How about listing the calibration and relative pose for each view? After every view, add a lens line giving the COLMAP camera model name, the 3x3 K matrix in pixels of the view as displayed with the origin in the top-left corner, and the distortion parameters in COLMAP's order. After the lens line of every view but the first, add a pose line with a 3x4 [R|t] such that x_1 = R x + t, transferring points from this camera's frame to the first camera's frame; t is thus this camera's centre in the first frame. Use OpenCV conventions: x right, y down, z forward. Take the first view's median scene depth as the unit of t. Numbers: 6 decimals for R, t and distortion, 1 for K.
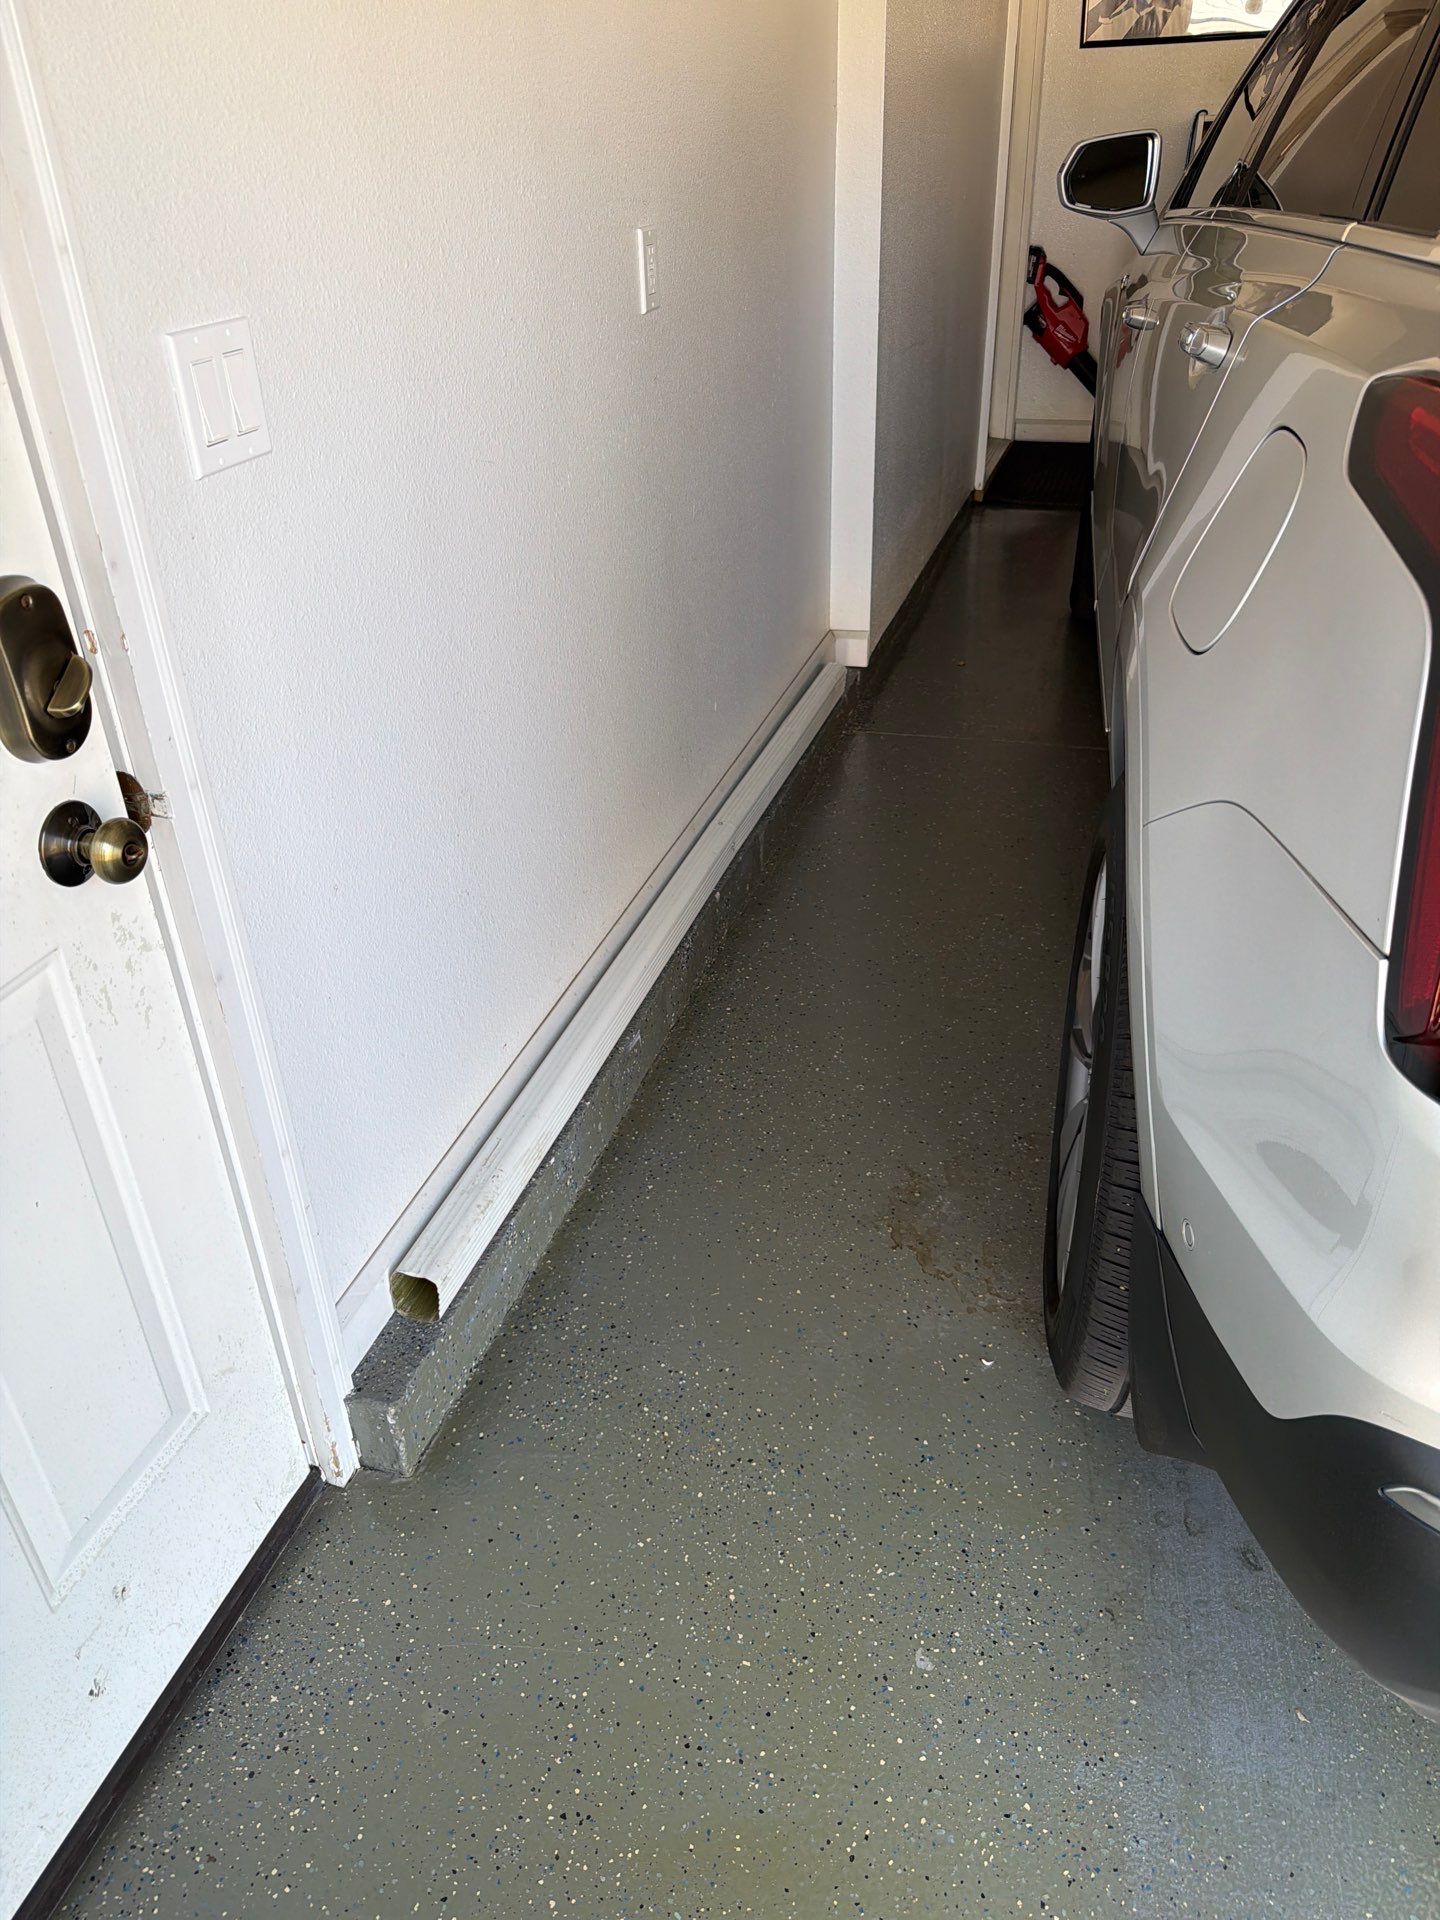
lens RADIAL K [[1399.8, 0, 720.0], [0, 1399.8, 960.0], [0, 0, 1]] dist [0.085115, -0.137930]
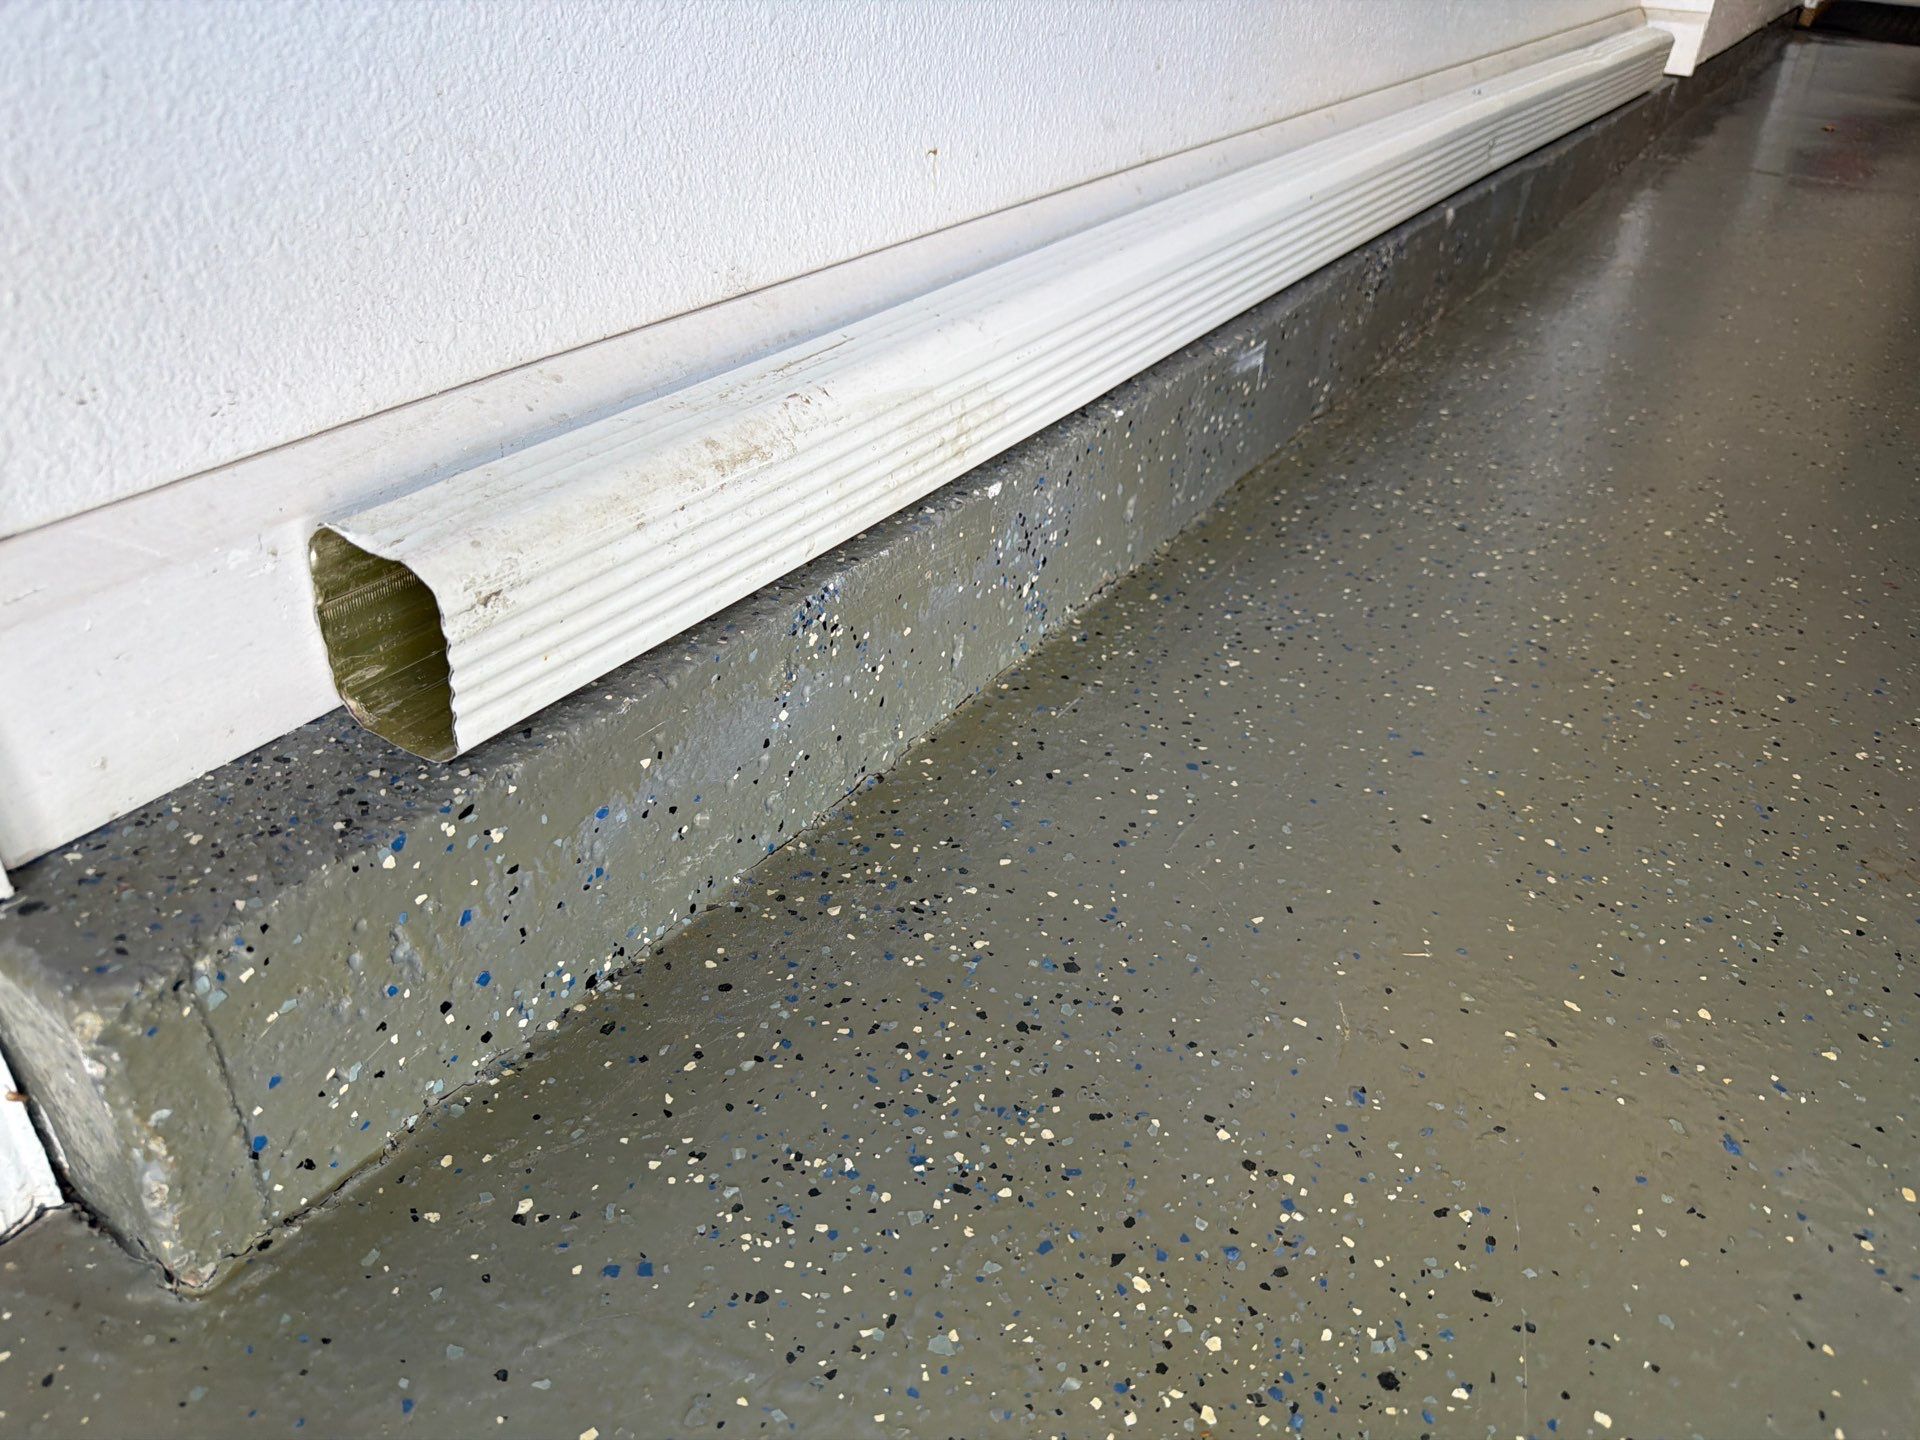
lens RADIAL K [[1399.8, 0, 938.4], [0, 1399.8, 720.8], [0, 0, 1]] dist [0.085115, -0.137930]
pose [[0.958689, 0.204300, -0.197932, -0.054536], [-0.201307, 0.978890, 0.035349, 0.204561], [0.200976, 0.005956, 0.979578, 0.698571]]
